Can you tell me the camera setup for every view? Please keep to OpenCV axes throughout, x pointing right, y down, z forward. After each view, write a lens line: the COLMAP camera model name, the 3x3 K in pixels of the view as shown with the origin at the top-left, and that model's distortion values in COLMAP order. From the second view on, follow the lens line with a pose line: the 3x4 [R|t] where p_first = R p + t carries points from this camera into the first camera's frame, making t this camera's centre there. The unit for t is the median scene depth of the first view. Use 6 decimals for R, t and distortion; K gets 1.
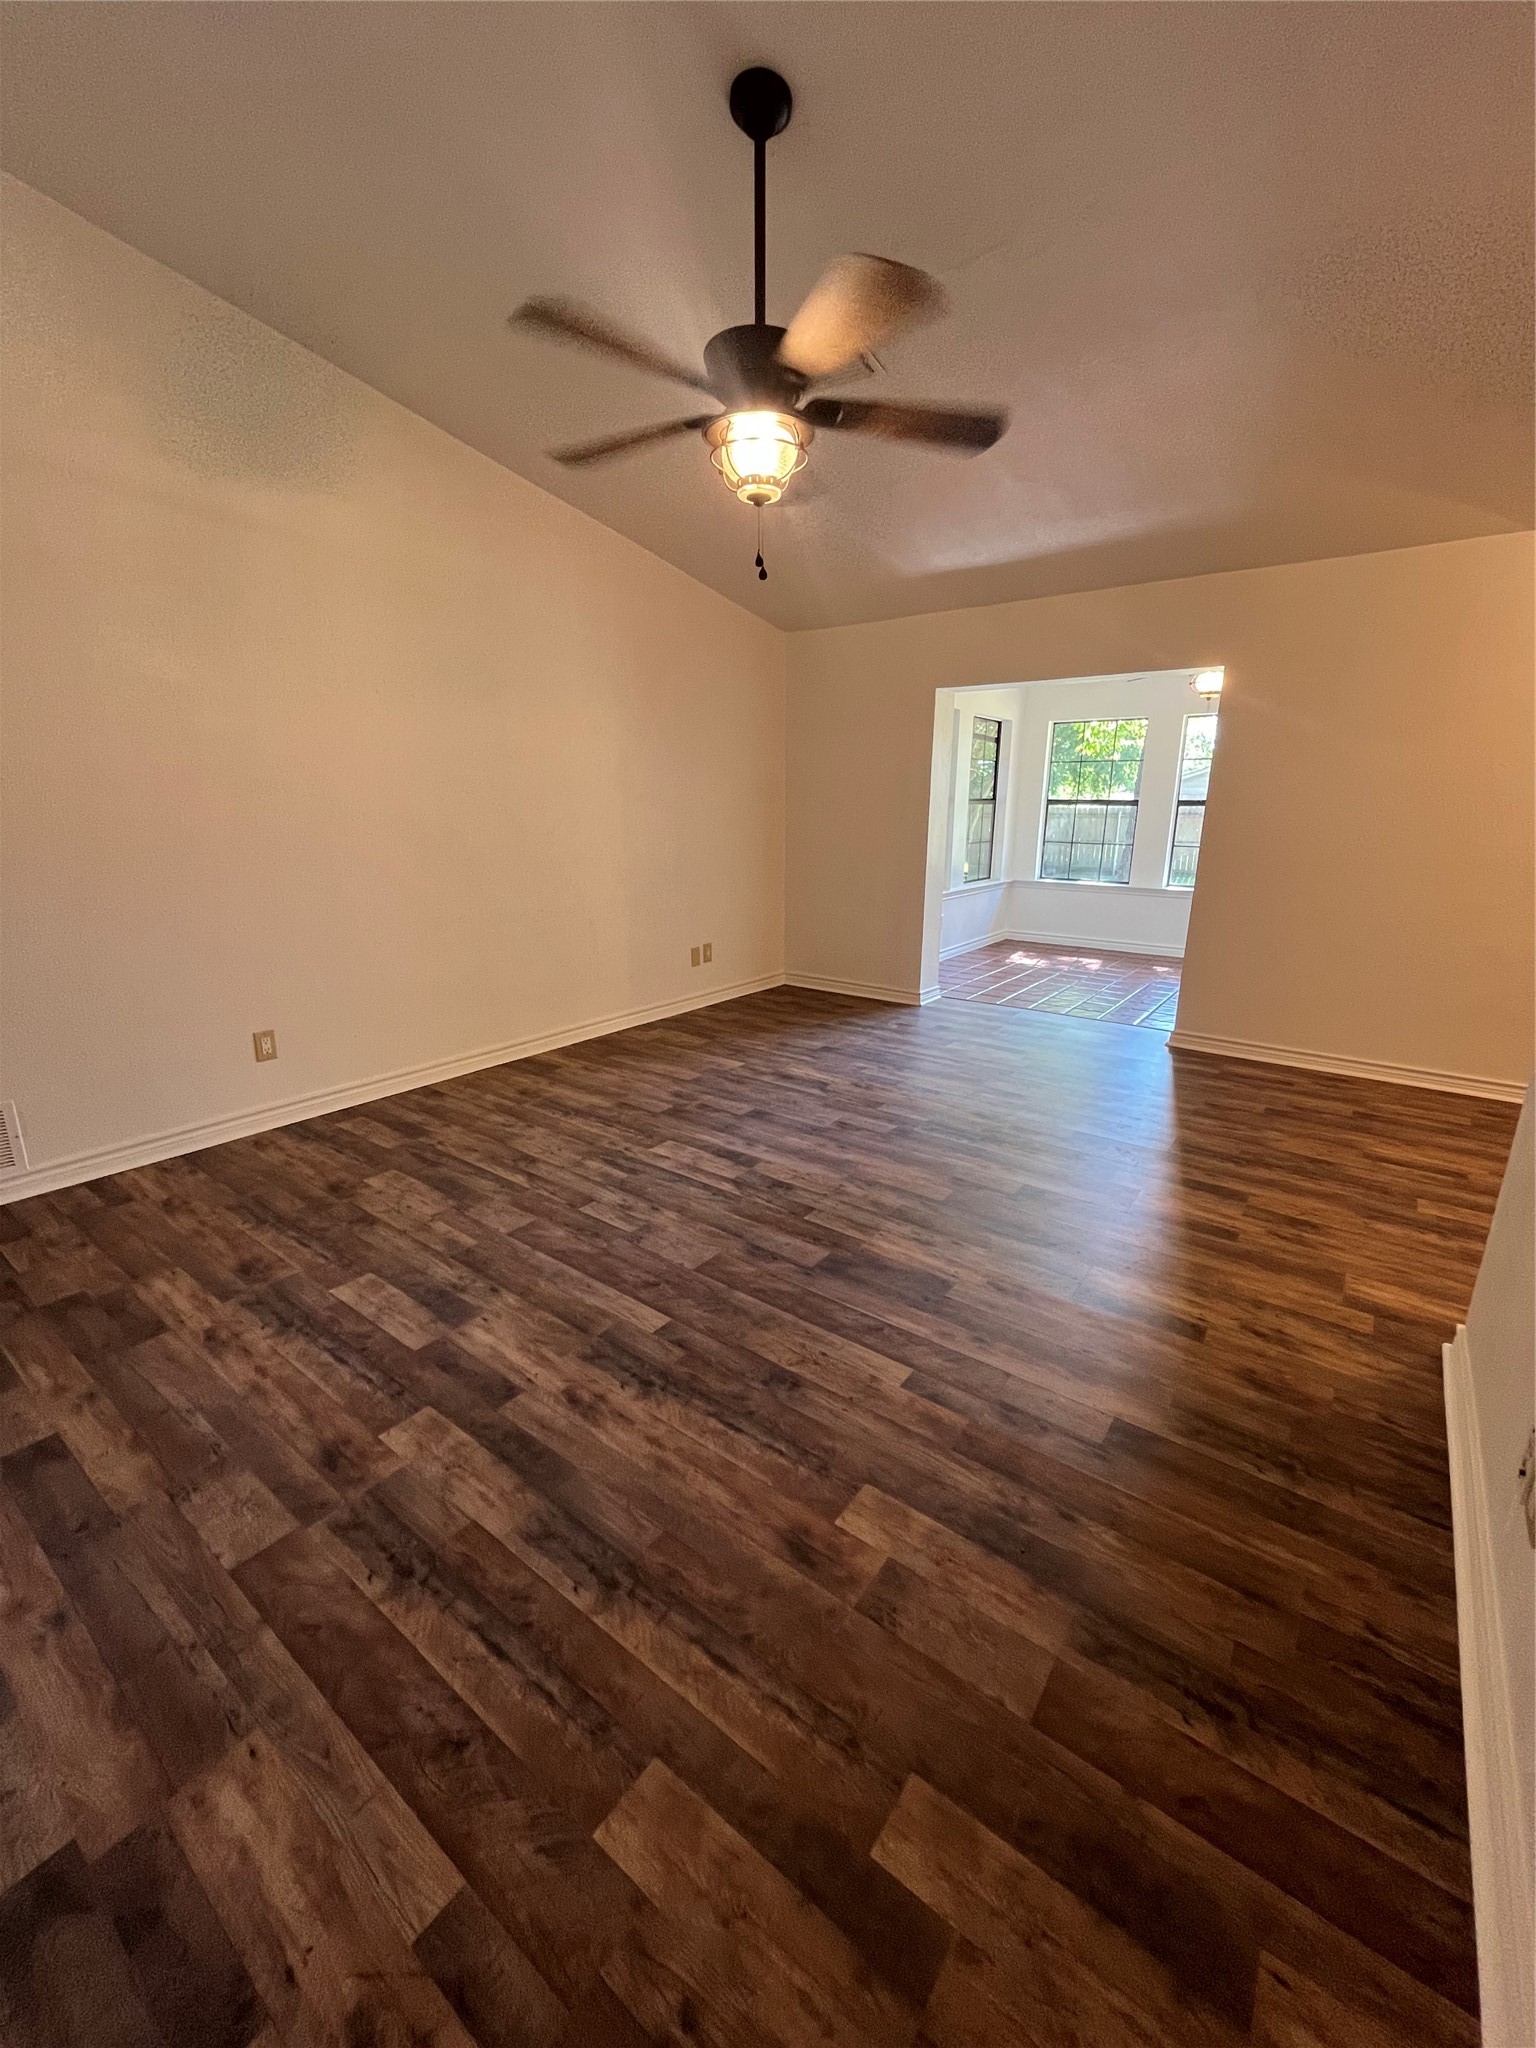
lens RADIAL K [[831.1, 0, 763.7], [0, 831.1, 1028.3], [0, 0, 1]] dist [-0.003935, 0.000570]
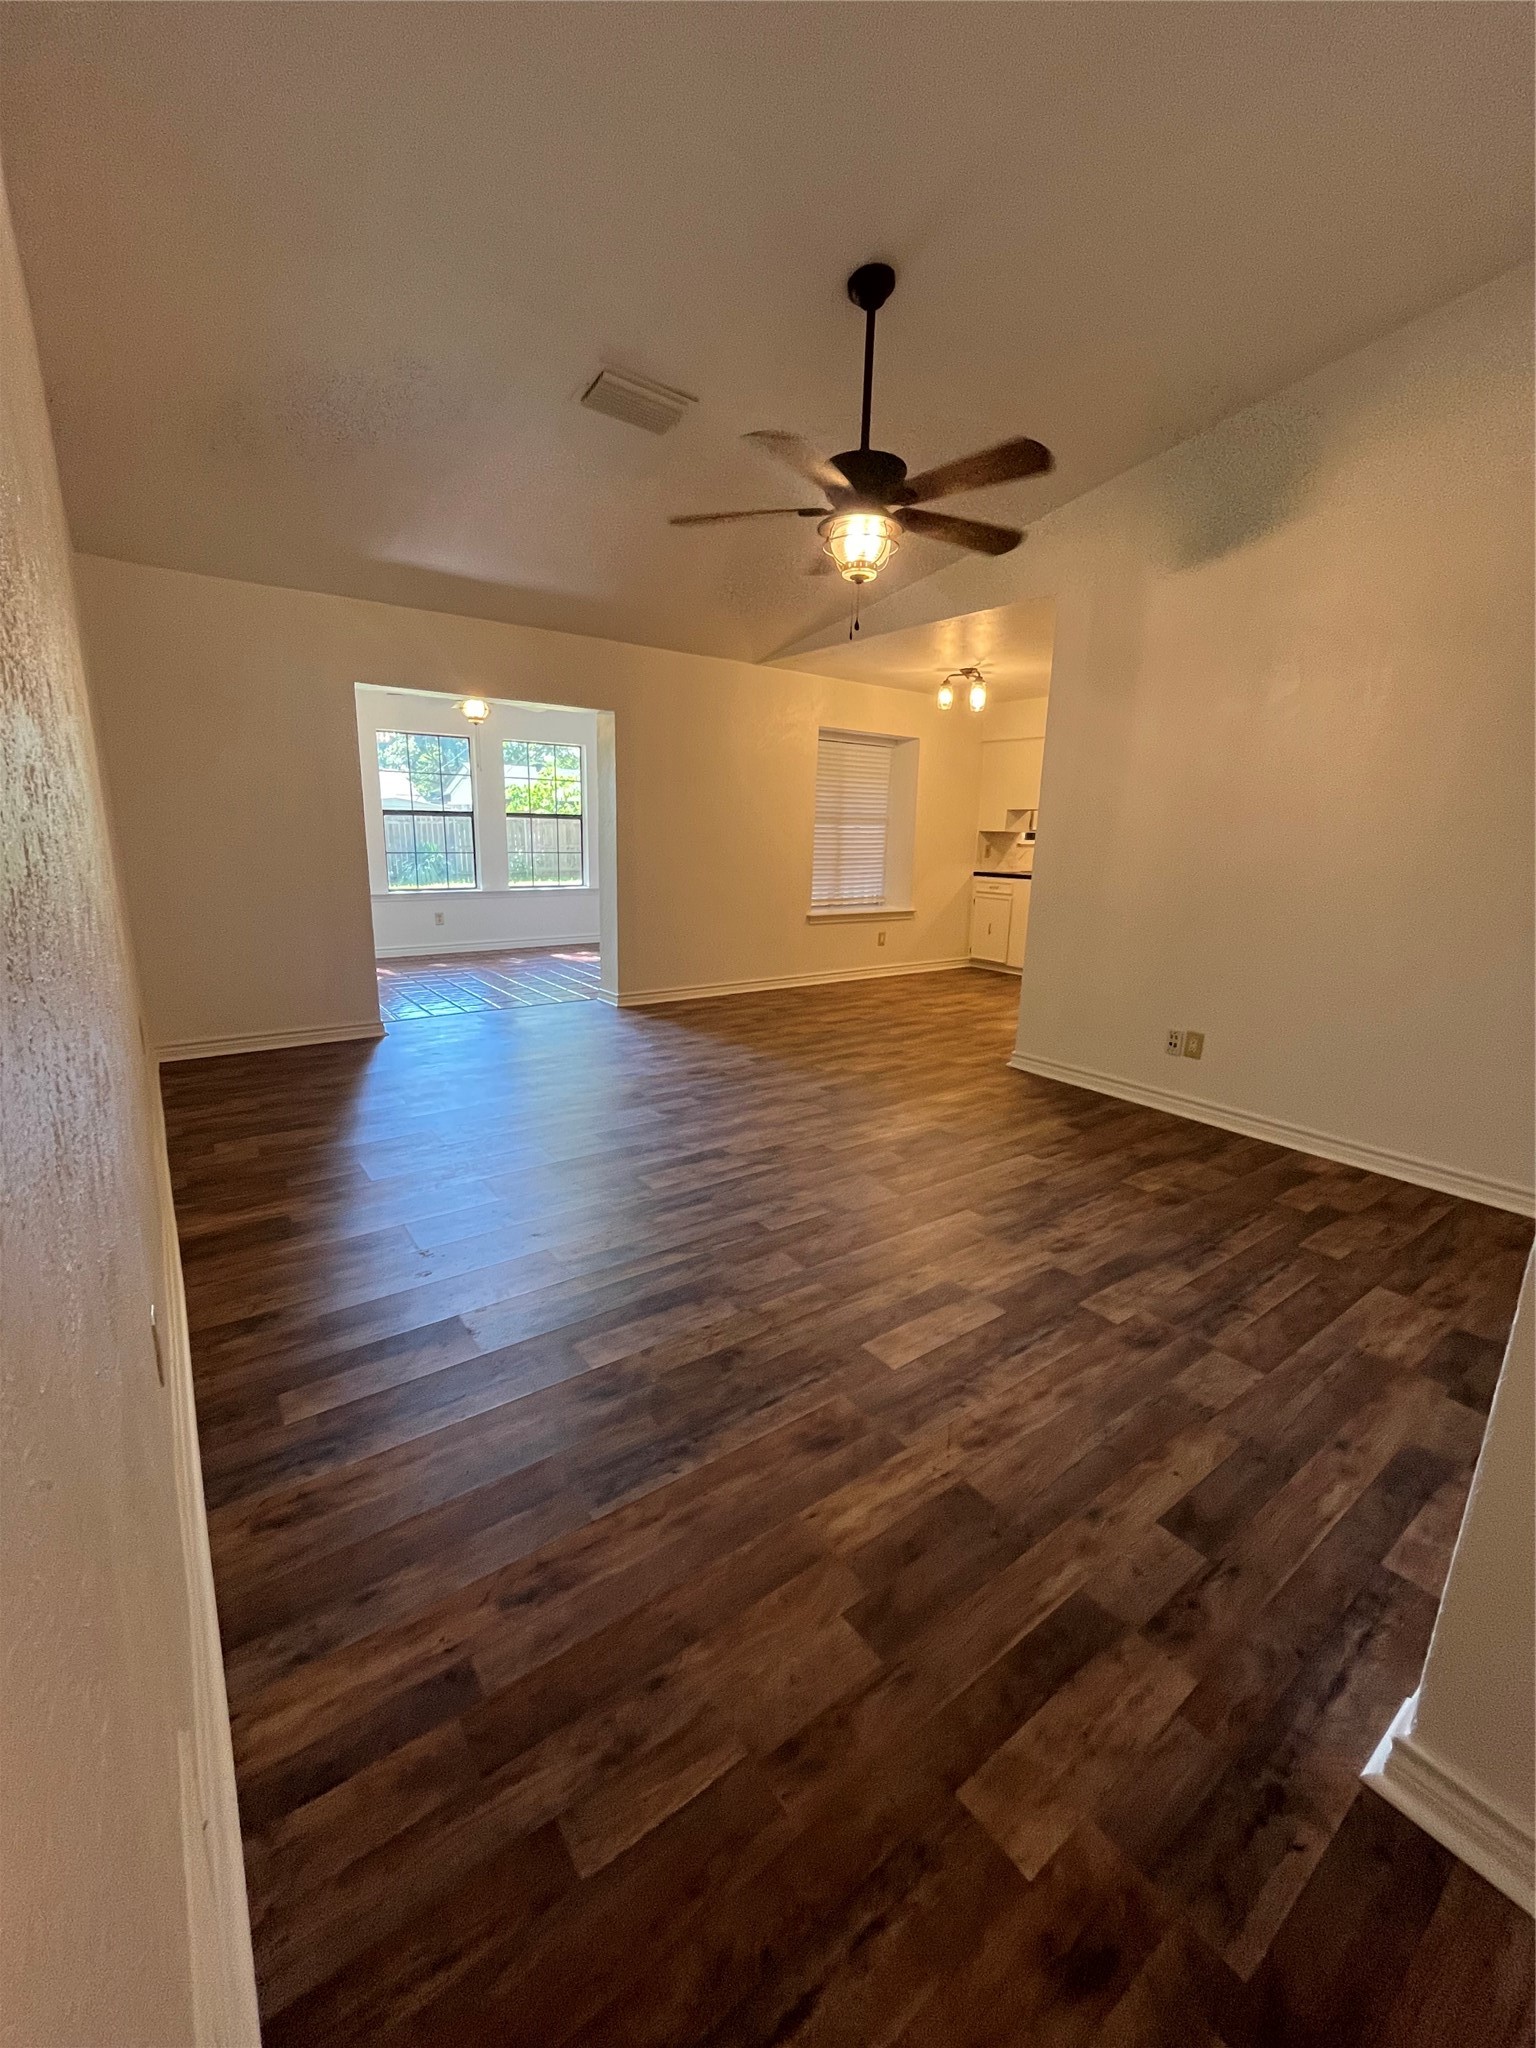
lens RADIAL K [[831.1, 0, 796.4], [0, 831.1, 1018.1], [0, 0, 1]] dist [-0.003935, 0.000570]
pose [[0.267611, -0.214045, 0.939452, -1.468771], [0.233066, 0.960439, 0.152436, -0.217512], [-0.934914, 0.178161, 0.306910, 0.874547]]
